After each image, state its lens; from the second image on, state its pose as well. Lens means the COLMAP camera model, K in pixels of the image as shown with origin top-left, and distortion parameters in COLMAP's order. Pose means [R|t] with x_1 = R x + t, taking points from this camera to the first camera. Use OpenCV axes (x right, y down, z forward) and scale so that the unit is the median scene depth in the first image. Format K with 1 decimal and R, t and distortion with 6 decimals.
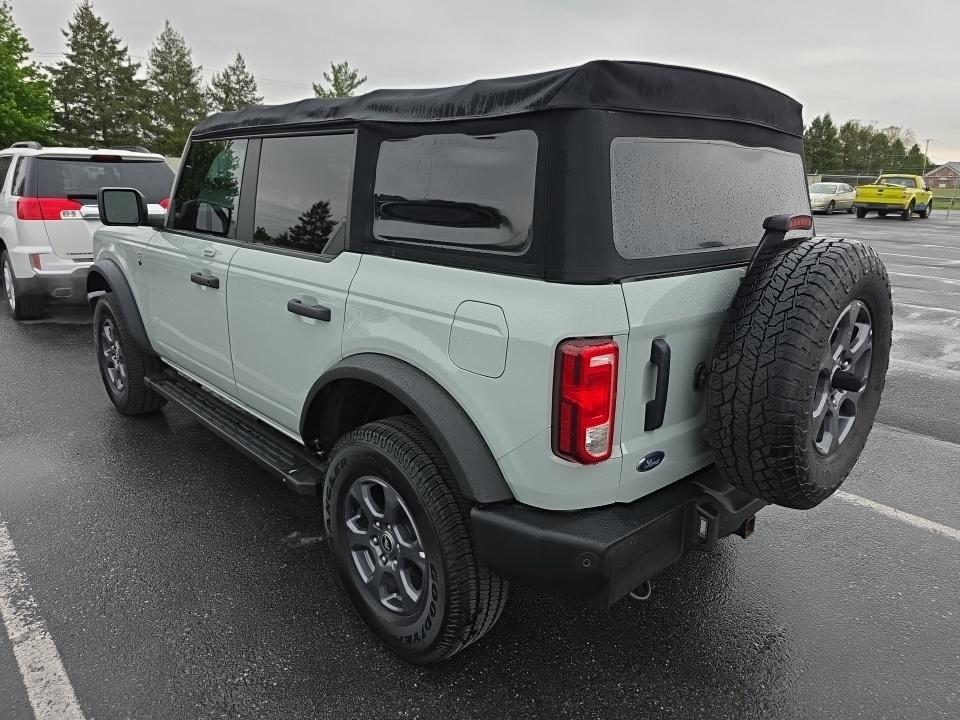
lens RADIAL K [[647.0, 0, 475.0], [0, 647.0, 377.6], [0, 0, 1]] dist [0.055259, -0.047221]
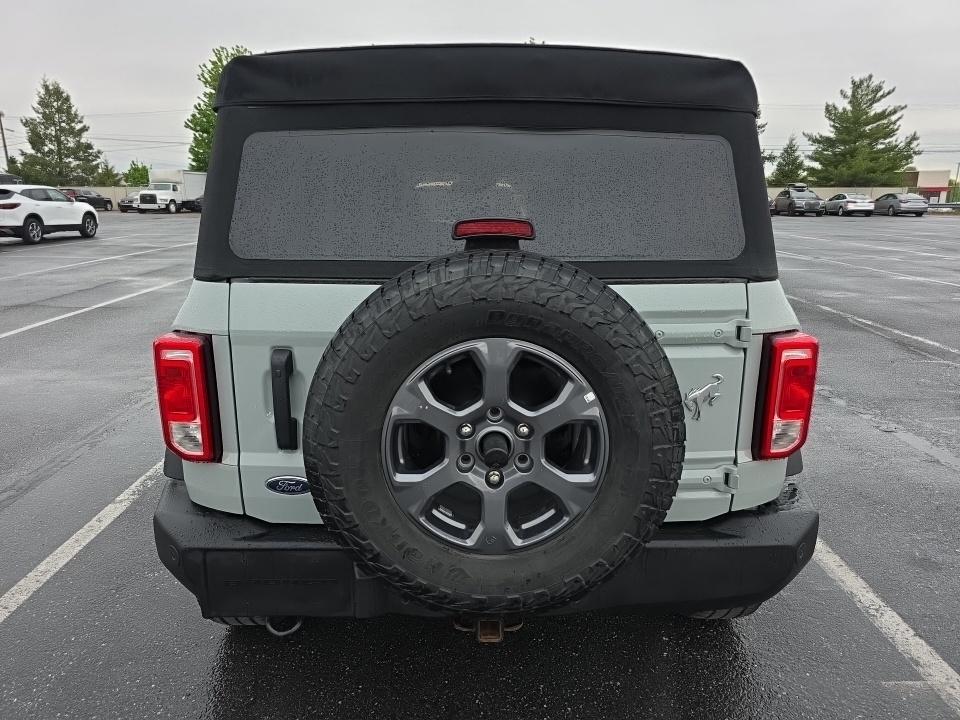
lens RADIAL K [[647.0, 0, 475.0], [0, 647.0, 377.6], [0, 0, 1]] dist [0.055259, -0.047221]
pose [[0.733828, 0.162005, -0.659736, 0.062428], [-0.190196, 0.981305, 0.029414, -0.005633], [0.652168, 0.103895, 0.750922, 0.028515]]
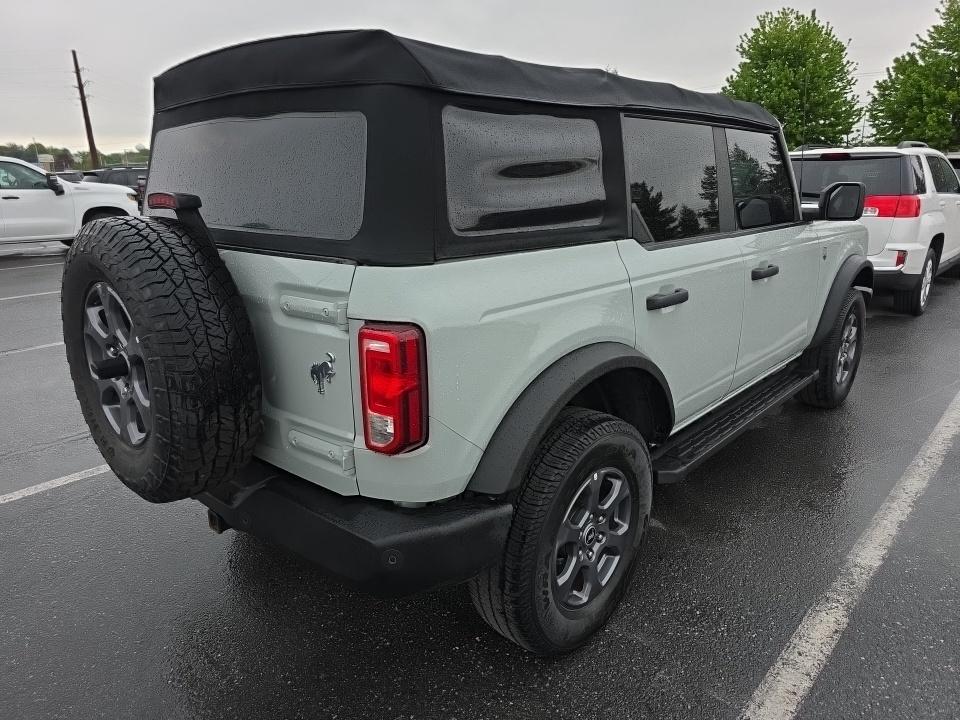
lens RADIAL K [[647.0, 0, 475.0], [0, 647.0, 377.6], [0, 0, 1]] dist [0.055259, -0.047221]
pose [[0.082370, 0.277260, -0.957258, 0.096323], [-0.285733, 0.926767, 0.243842, -0.023537], [0.954763, 0.253435, 0.155560, 0.087598]]
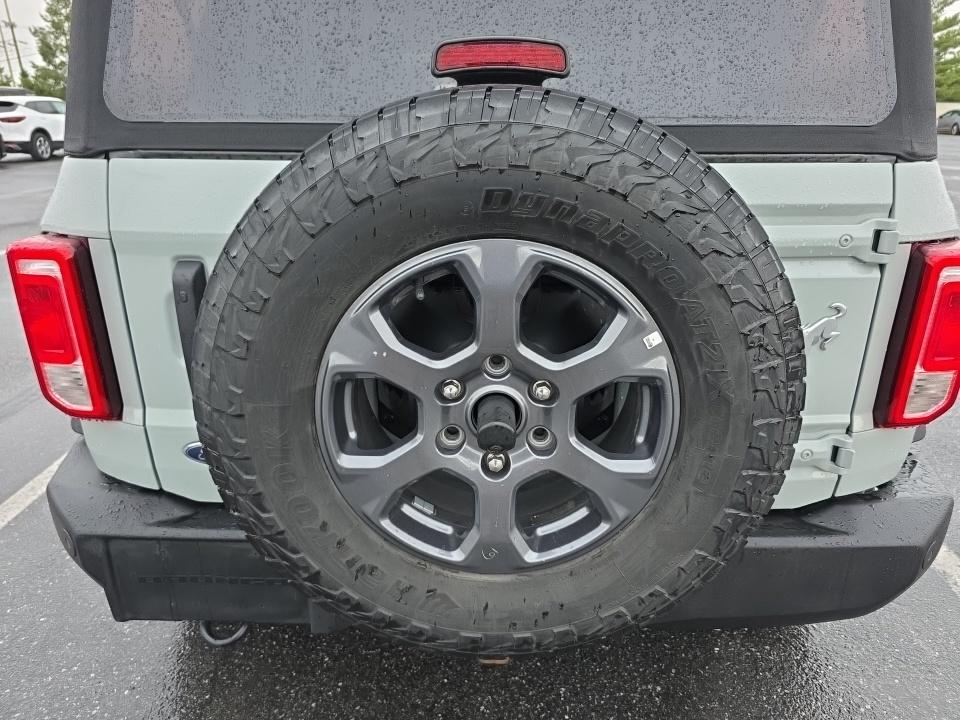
lens RADIAL K [[647.0, 0, 475.0], [0, 647.0, 377.6], [0, 0, 1]] dist [0.055259, -0.047221]
pose [[0.702242, 0.243337, -0.669061, 0.052438], [-0.197927, 0.969456, 0.144847, -0.005430], [0.683872, 0.030708, 0.728956, 0.042366]]
